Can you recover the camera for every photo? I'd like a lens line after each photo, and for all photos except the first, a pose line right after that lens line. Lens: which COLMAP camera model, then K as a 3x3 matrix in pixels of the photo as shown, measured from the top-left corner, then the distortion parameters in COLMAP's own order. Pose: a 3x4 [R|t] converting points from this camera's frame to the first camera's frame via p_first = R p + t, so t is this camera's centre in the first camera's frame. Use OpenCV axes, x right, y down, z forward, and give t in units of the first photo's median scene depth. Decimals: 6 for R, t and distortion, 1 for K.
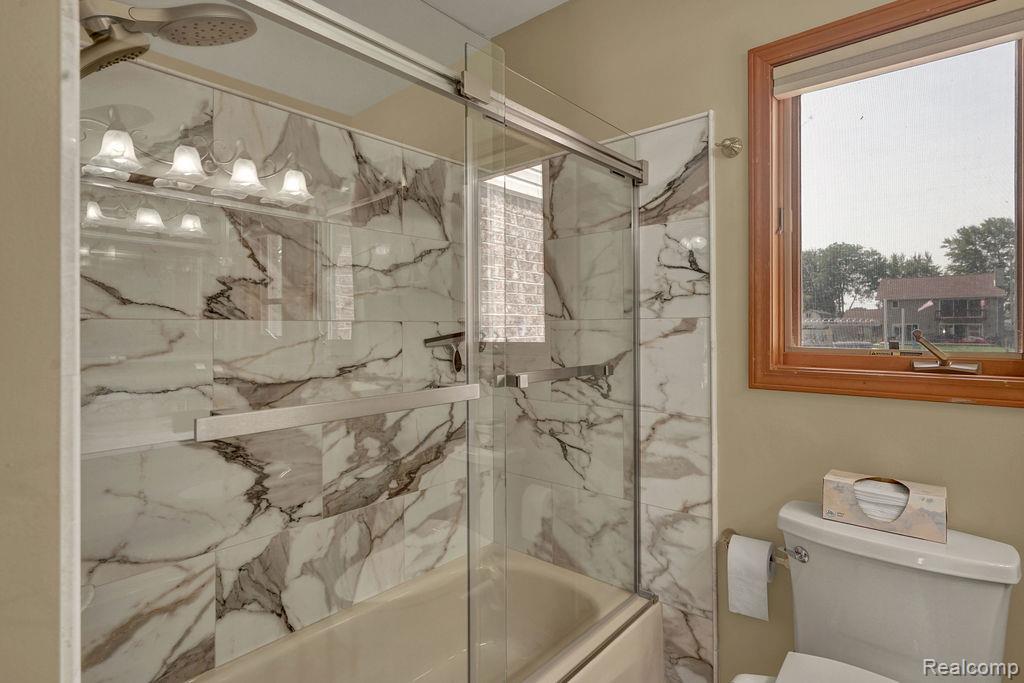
lens RADIAL K [[523.2, 0, 519.2], [0, 523.2, 332.5], [0, 0, 1]] dist [0.000406, 0.003433]
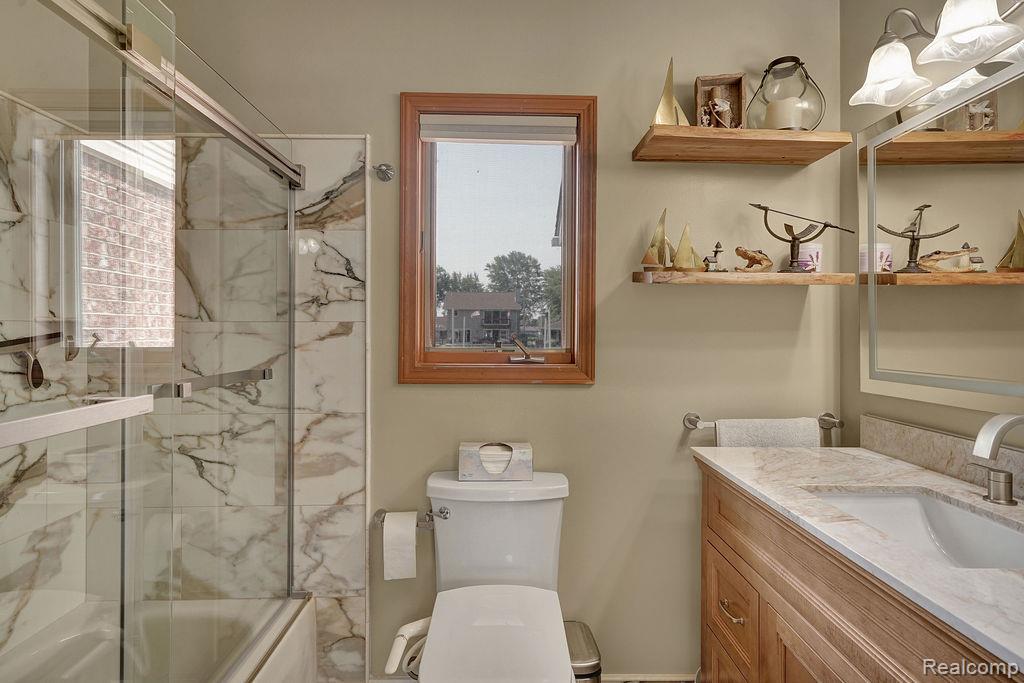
lens RADIAL K [[523.2, 0, 515.2], [0, 523.2, 339.3], [0, 0, 1]] dist [0.000406, 0.003433]
pose [[0.737668, -0.004970, 0.675146, -0.134218], [0.000615, 0.999977, 0.006689, 0.000640], [-0.675164, -0.004518, 0.737654, -0.024845]]
